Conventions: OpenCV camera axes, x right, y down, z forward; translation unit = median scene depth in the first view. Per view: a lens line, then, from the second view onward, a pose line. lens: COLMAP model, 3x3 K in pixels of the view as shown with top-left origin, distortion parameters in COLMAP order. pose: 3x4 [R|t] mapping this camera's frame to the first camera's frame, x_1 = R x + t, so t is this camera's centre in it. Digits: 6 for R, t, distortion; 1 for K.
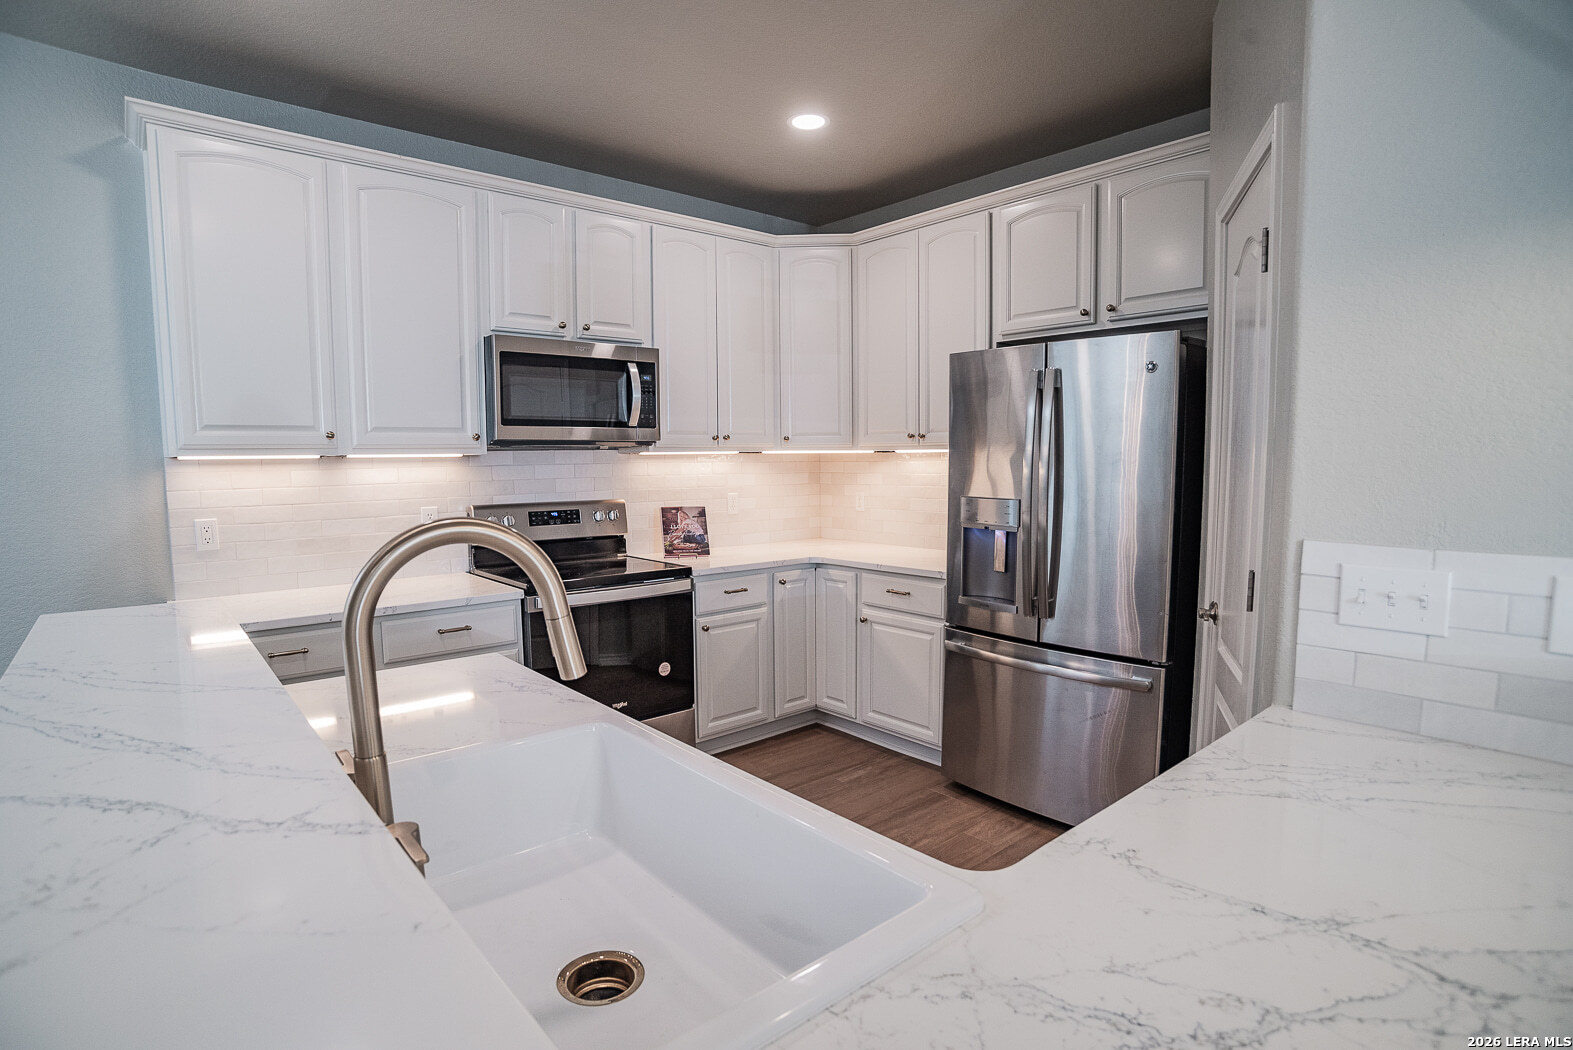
lens RADIAL K [[804.1, 0, 786.5], [0, 804.1, 525.0], [0, 0, 1]] dist [-0.001874, -0.000189]
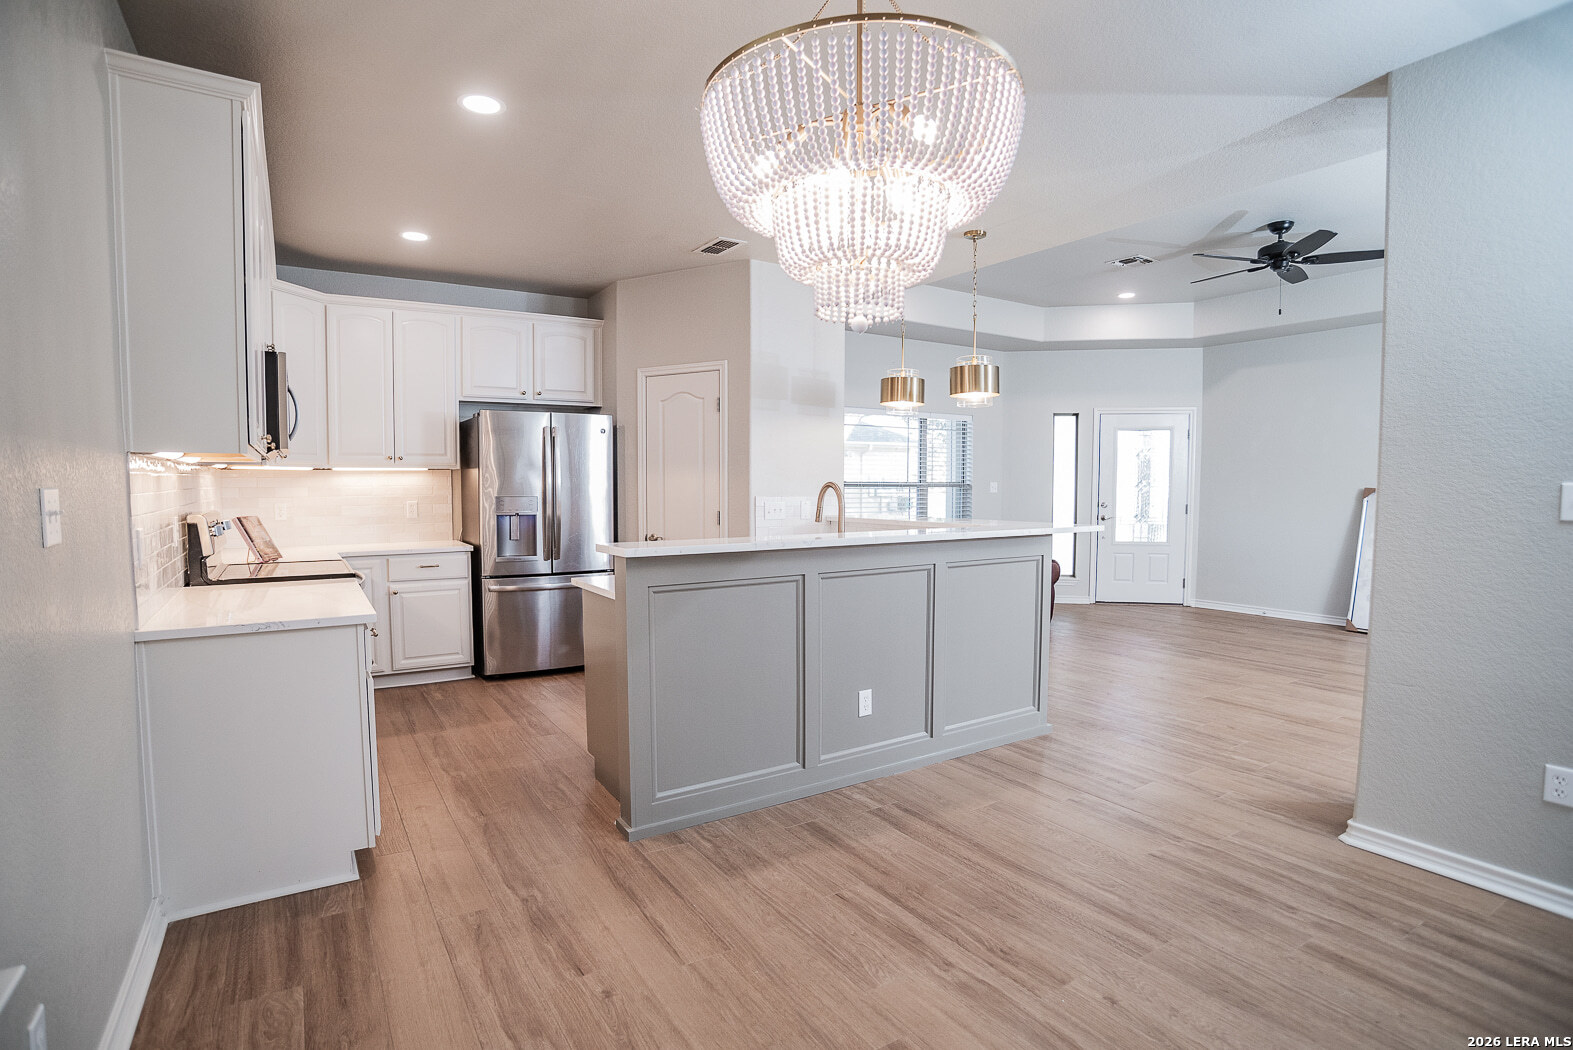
lens RADIAL K [[804.1, 0, 786.5], [0, 804.1, 525.0], [0, 0, 1]] dist [-0.001874, -0.000189]
pose [[0.174755, -0.059006, 0.982842, -1.330315], [0.080599, 0.995710, 0.045447, -0.004564], [-0.981308, 0.071274, 0.178761, 0.132290]]
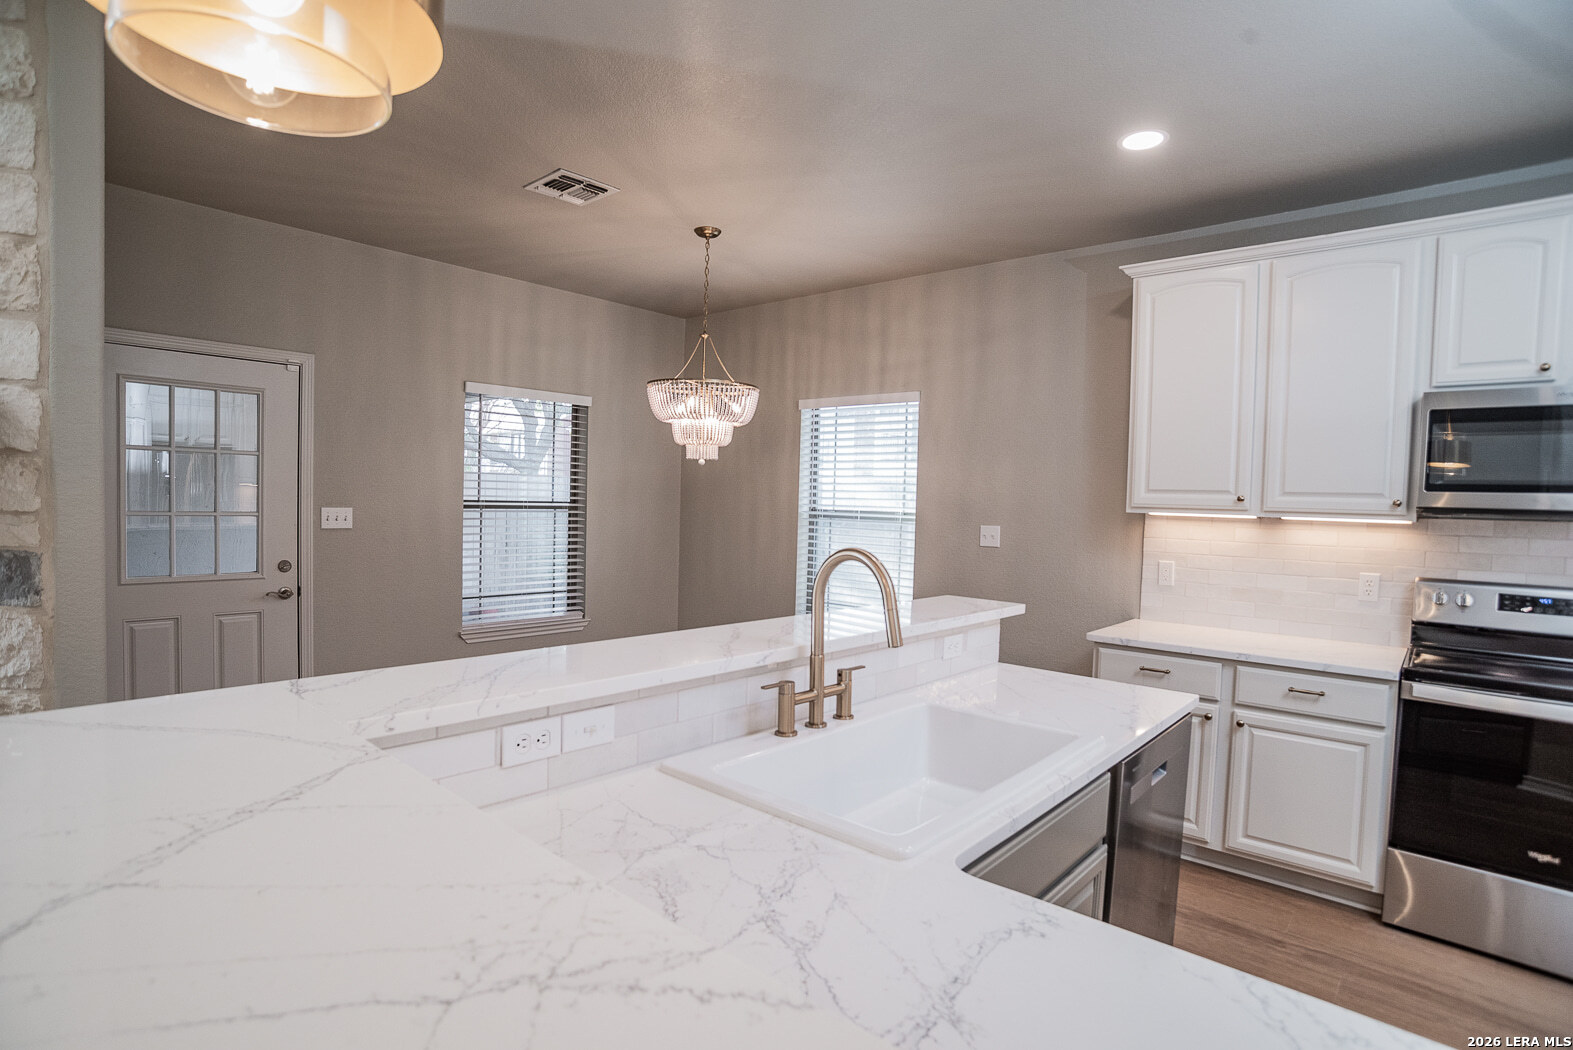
lens RADIAL K [[804.1, 0, 786.5], [0, 804.1, 525.0], [0, 0, 1]] dist [-0.001874, -0.000189]
pose [[0.127281, 0.047698, -0.990719, 0.464357], [-0.116031, 0.992701, 0.032886, -0.032286], [0.985057, 0.110768, 0.131887, 0.175229]]
